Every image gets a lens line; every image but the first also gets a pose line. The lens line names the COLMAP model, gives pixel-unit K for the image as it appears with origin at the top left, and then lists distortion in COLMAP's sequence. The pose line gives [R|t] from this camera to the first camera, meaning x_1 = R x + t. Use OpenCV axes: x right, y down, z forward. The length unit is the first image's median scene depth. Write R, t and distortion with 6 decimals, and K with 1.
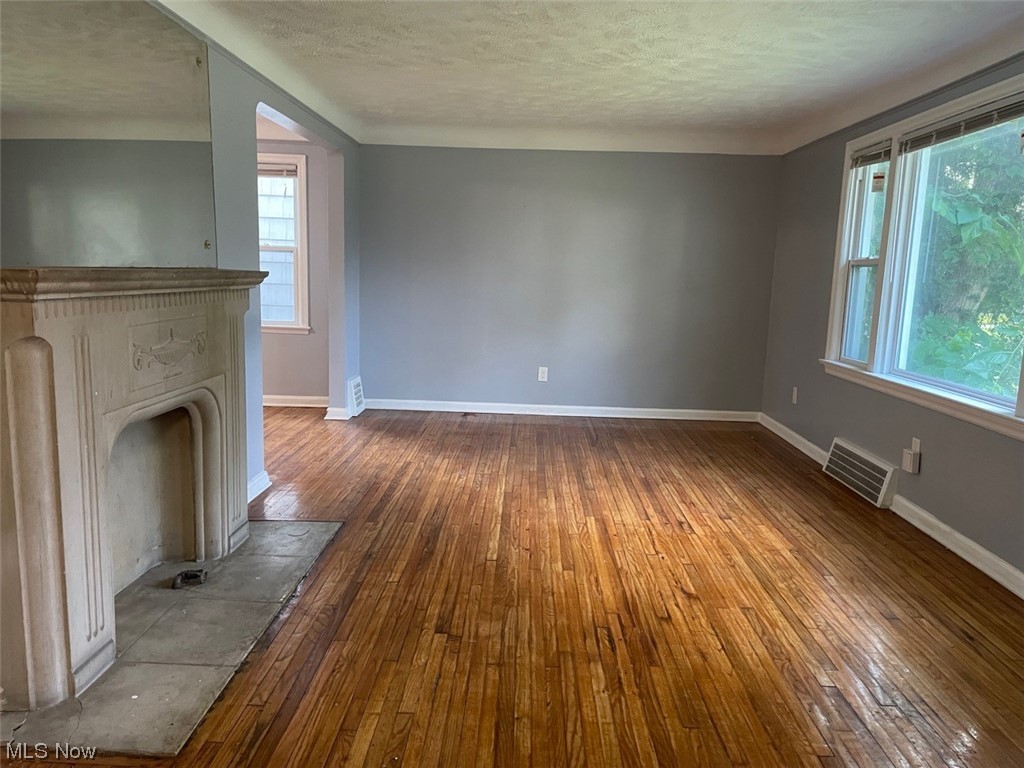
lens RADIAL K [[768.5, 0, 512.1], [0, 768.5, 392.8], [0, 0, 1]] dist [0.074236, -0.106231]
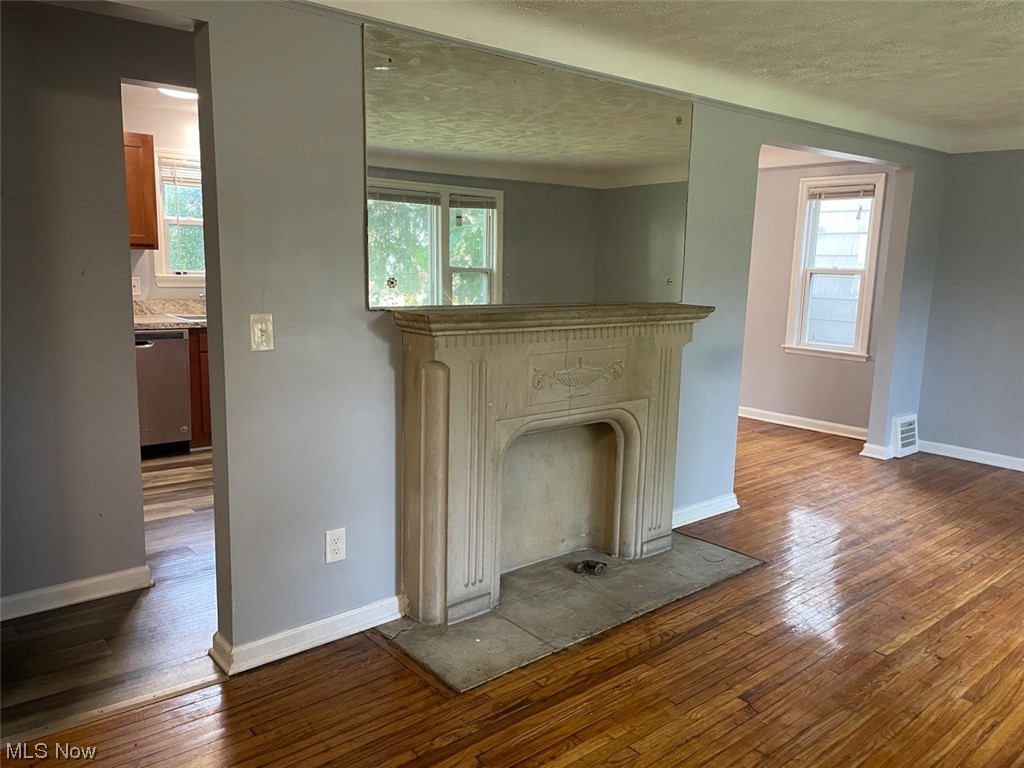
lens RADIAL K [[768.0, 0, 512.0], [0, 768.0, 384.0], [0, 0, 1]] dist [0.080173, -0.105244]
pose [[0.661139, 0.111221, -0.741973, 0.338908], [-0.126215, 0.991344, 0.036137, -0.063592], [0.739570, 0.069756, 0.669455, 0.108928]]
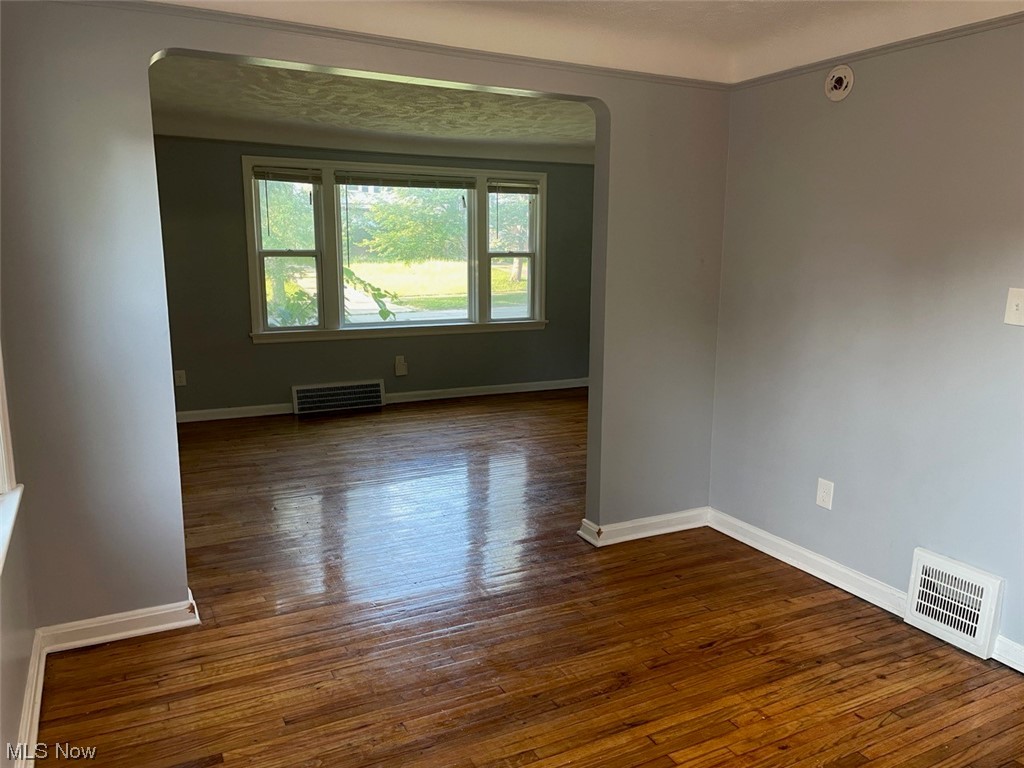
lens RADIAL K [[768.0, 0, 512.0], [0, 768.0, 384.0], [0, 0, 1]] dist [0.080173, -0.105244]
pose [[-0.478744, -0.187957, 0.857599, -1.466193], [0.119913, 0.953662, 0.275951, -0.438488], [-0.869727, 0.234947, -0.434021, 2.045179]]
